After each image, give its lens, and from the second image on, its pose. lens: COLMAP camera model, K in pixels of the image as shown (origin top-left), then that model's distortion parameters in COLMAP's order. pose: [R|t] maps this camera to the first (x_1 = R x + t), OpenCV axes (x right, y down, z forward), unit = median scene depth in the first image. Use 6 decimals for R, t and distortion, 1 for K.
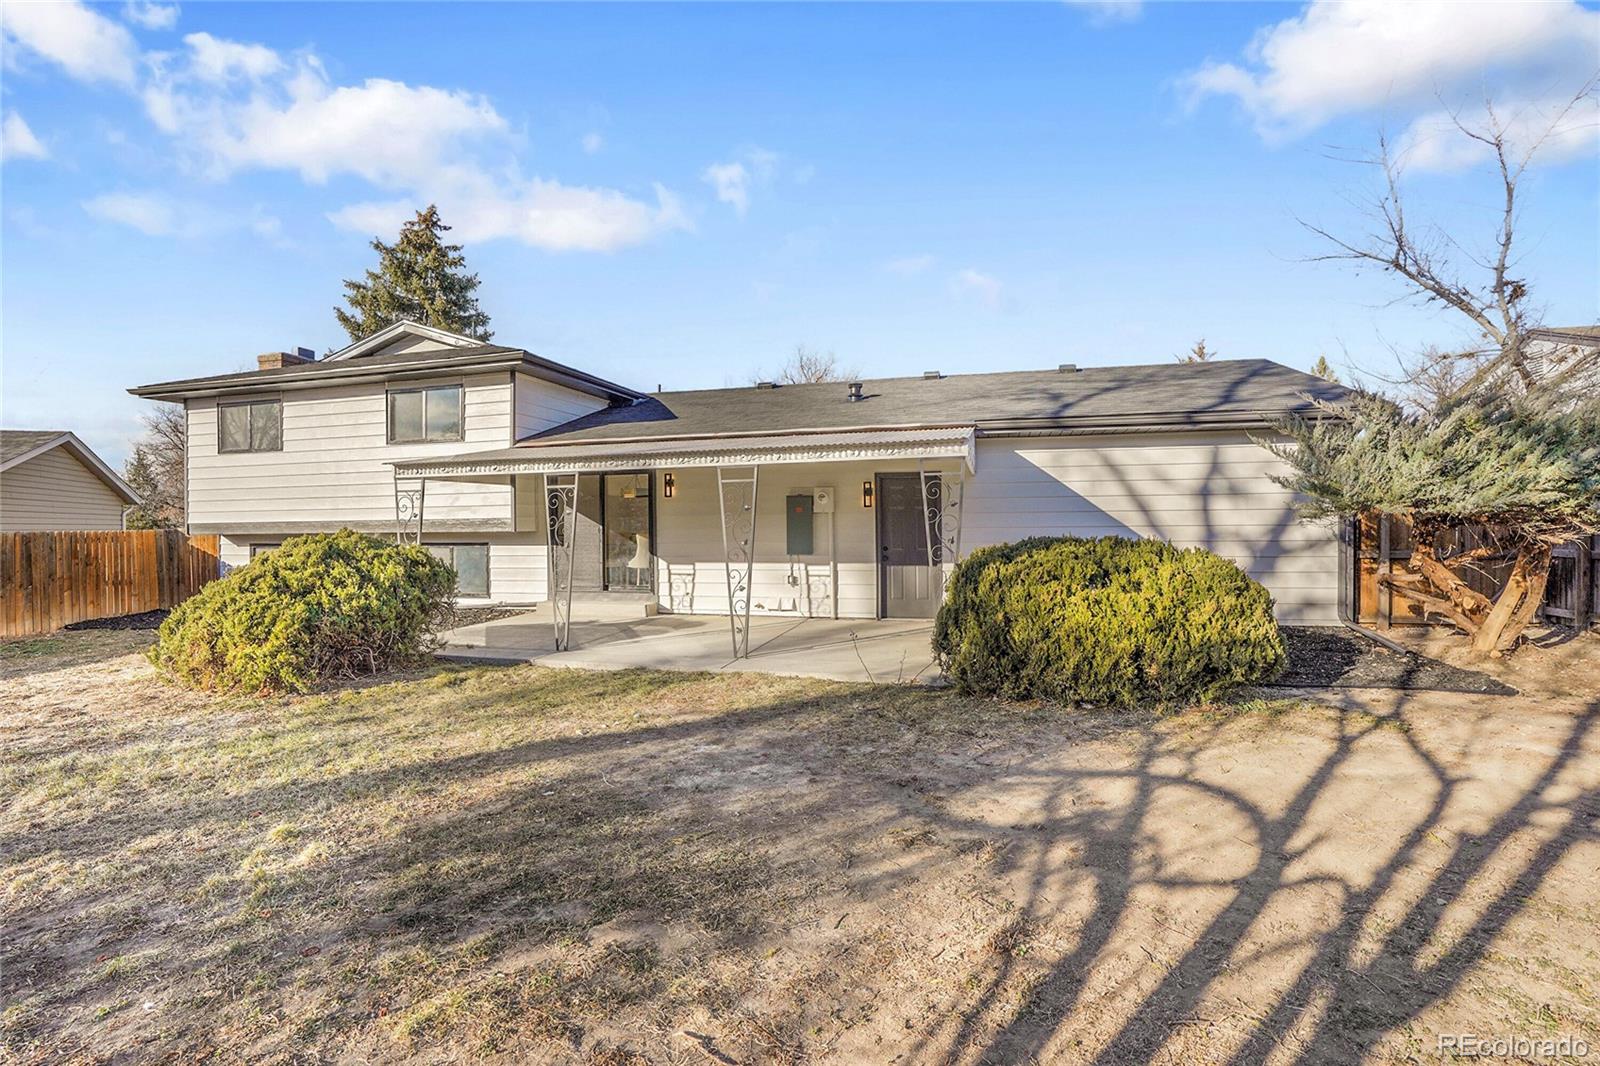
lens RADIAL K [[753.0, 0, 795.2], [0, 753.0, 523.0], [0, 0, 1]] dist [-0.071590, 0.032230]
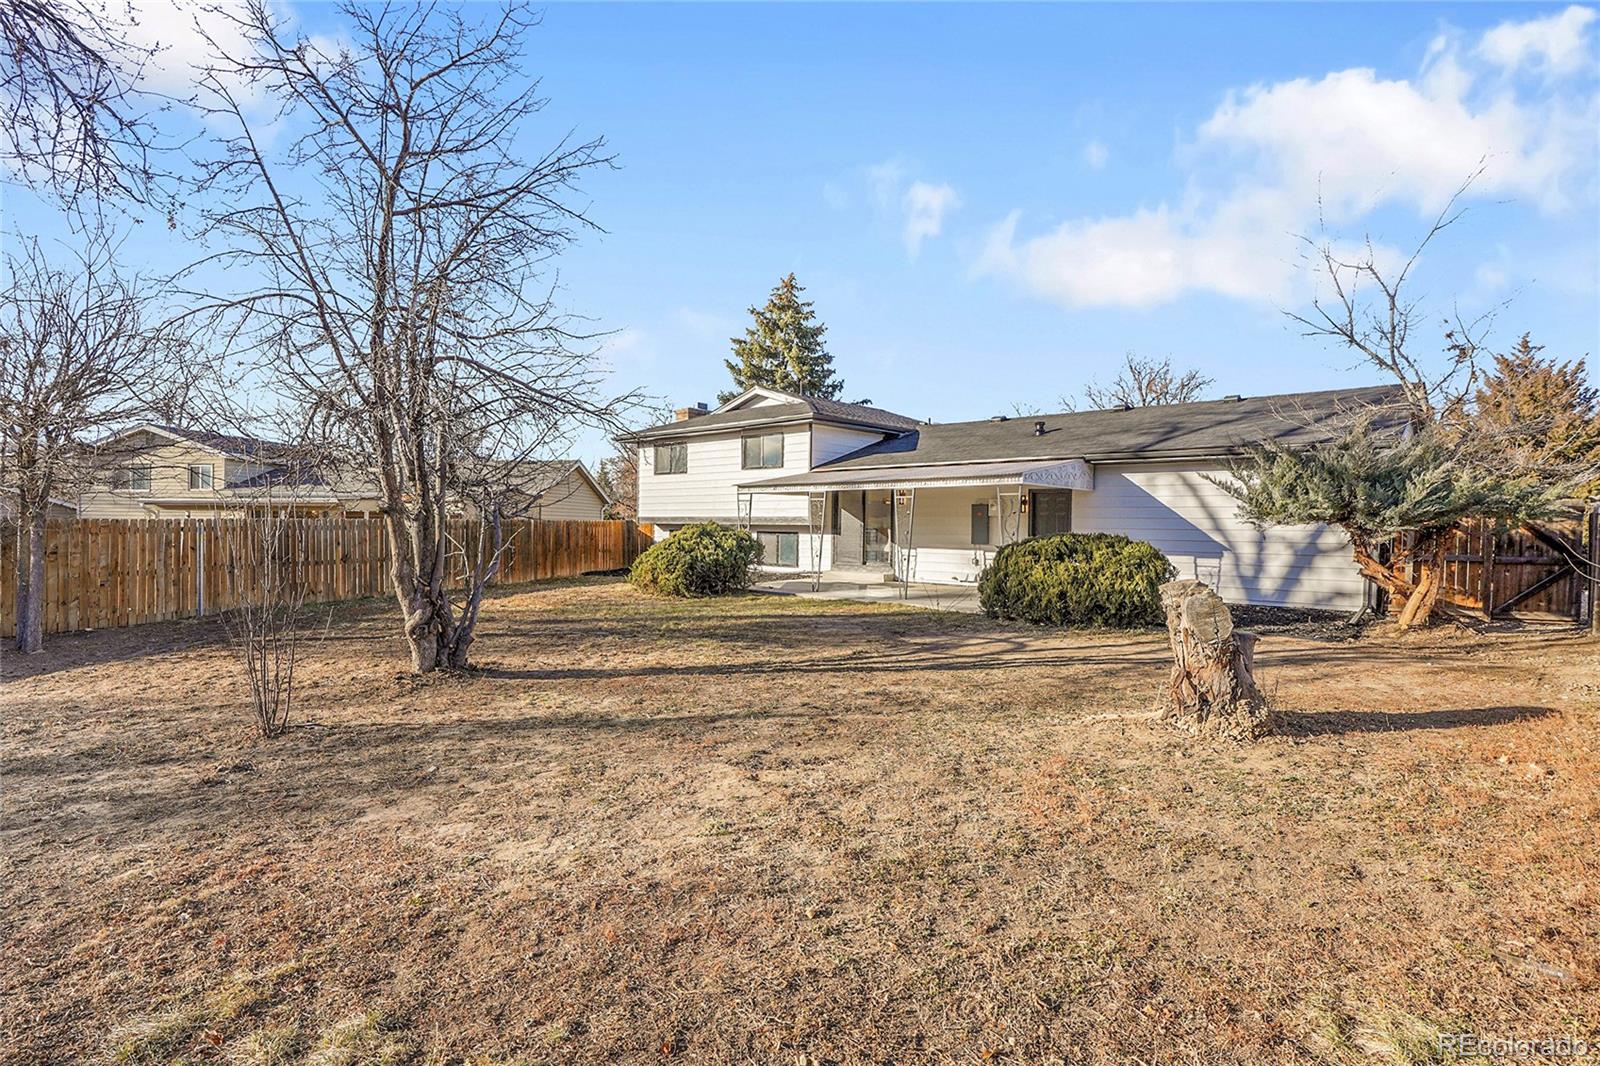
lens RADIAL K [[777.1, 0, 798.7], [0, 777.1, 541.4], [0, 0, 1]] dist [-0.079741, 0.035154]
pose [[0.887485, 0.029930, -0.459864, 0.352980], [-0.019452, 0.999432, 0.027507, 0.001139], [0.460427, -0.015467, 0.887563, -0.465131]]
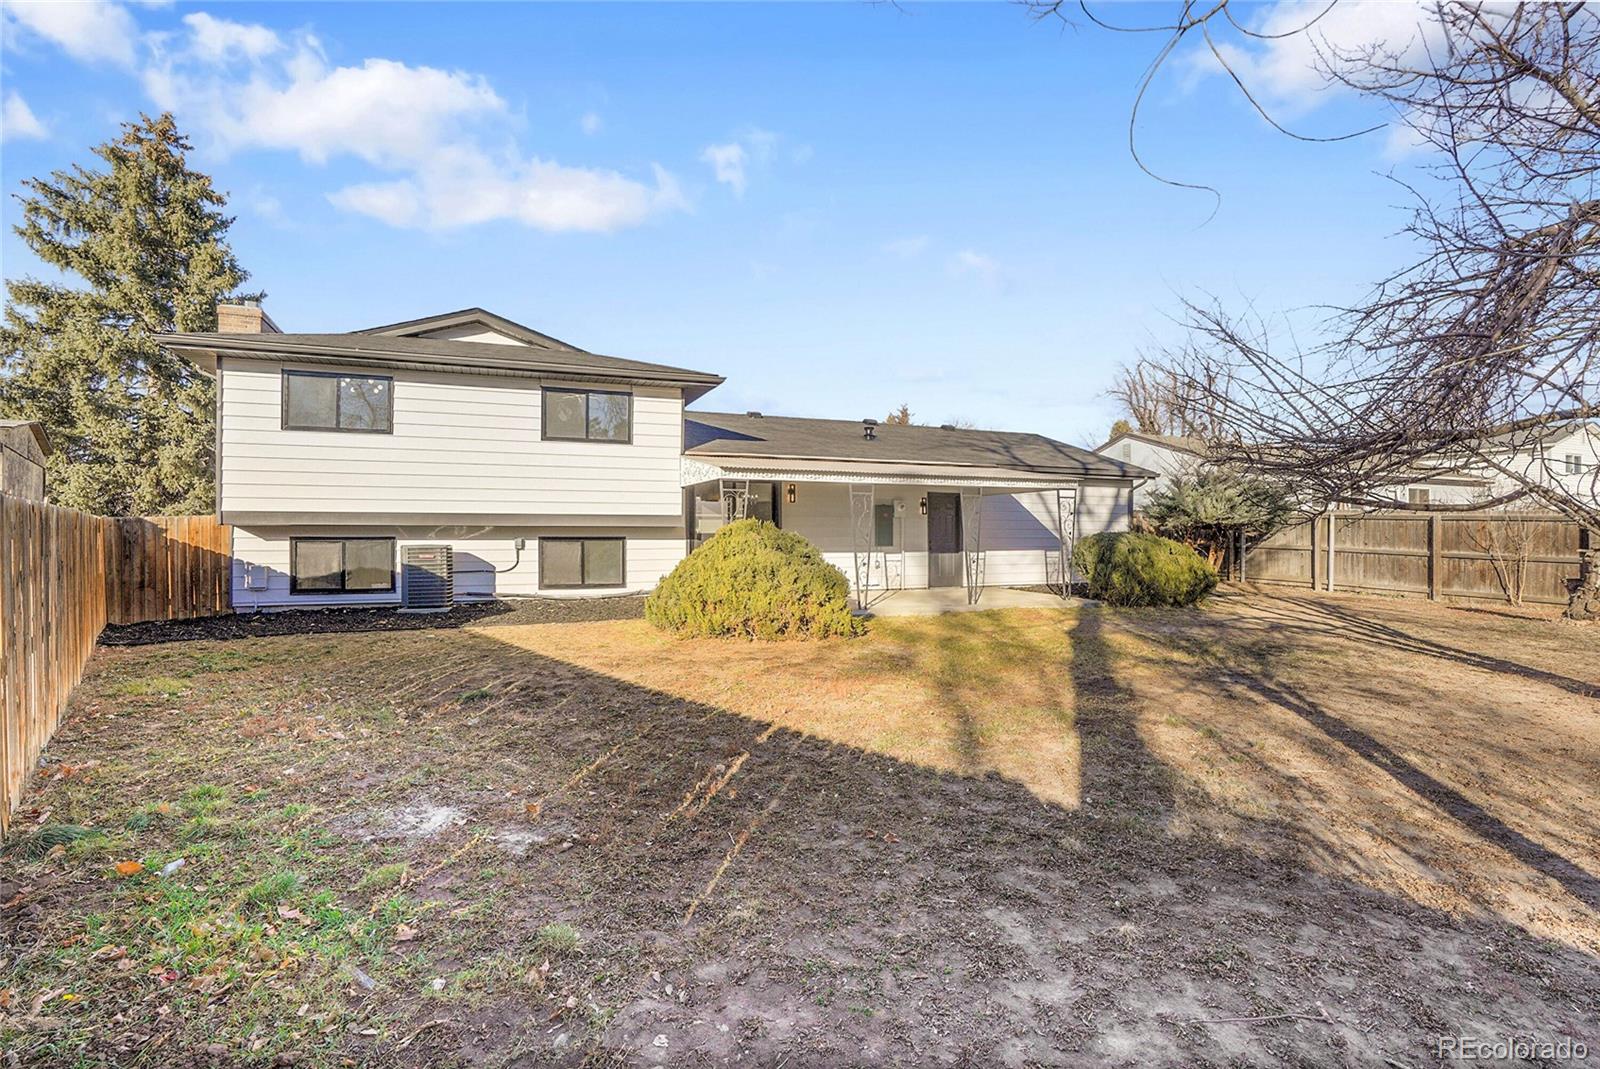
lens RADIAL K [[739.6, 0, 796.5], [0, 739.6, 537.0], [0, 0, 1]] dist [-0.073374, 0.028908]
pose [[0.795859, 0.009797, 0.605403, -0.895339], [-0.012389, 0.999923, 0.000106, 0.023642], [-0.605355, -0.007585, 0.795919, -0.022544]]
